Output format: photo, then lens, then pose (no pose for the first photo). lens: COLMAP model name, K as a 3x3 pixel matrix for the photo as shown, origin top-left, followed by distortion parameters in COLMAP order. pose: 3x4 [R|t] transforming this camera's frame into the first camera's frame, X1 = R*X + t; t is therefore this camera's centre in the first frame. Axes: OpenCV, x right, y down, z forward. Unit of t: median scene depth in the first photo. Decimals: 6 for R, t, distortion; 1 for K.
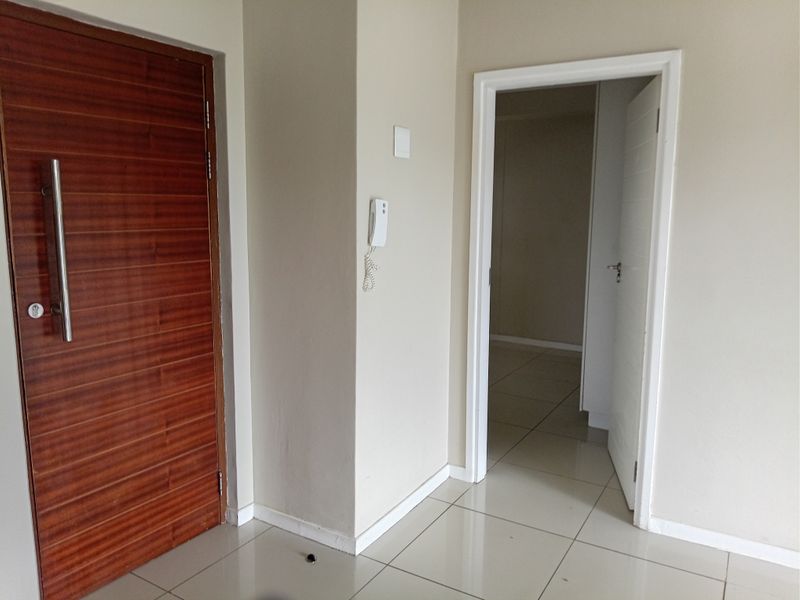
lens RADIAL K [[600.2, 0, 400.0], [0, 600.2, 300.0], [0, 0, 1]] dist [0.003828, -0.045337]
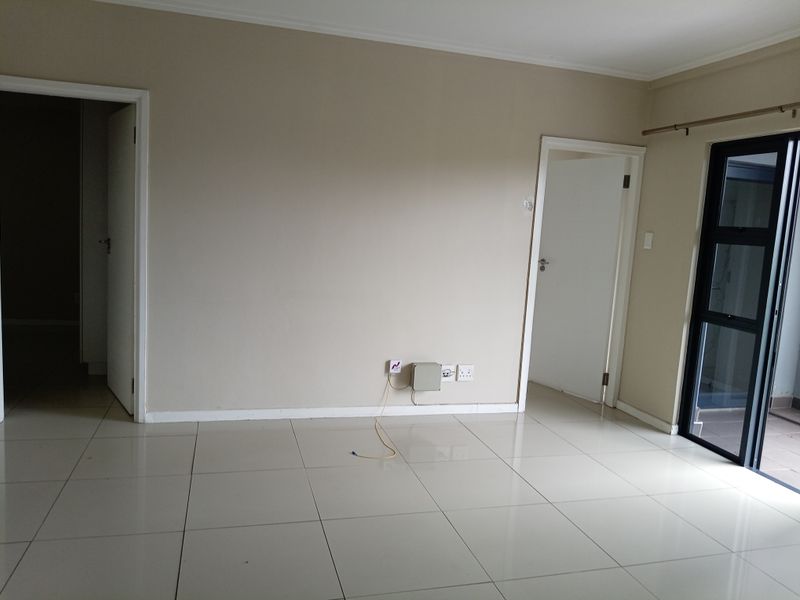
lens RADIAL K [[600.2, 0, 400.0], [0, 600.2, 300.0], [0, 0, 1]] dist [0.003828, -0.045337]
pose [[0.678077, -0.055095, 0.732923, -0.203457], [0.046400, 0.998406, 0.032124, 0.074484], [-0.733525, 0.012225, 0.679553, -0.419401]]
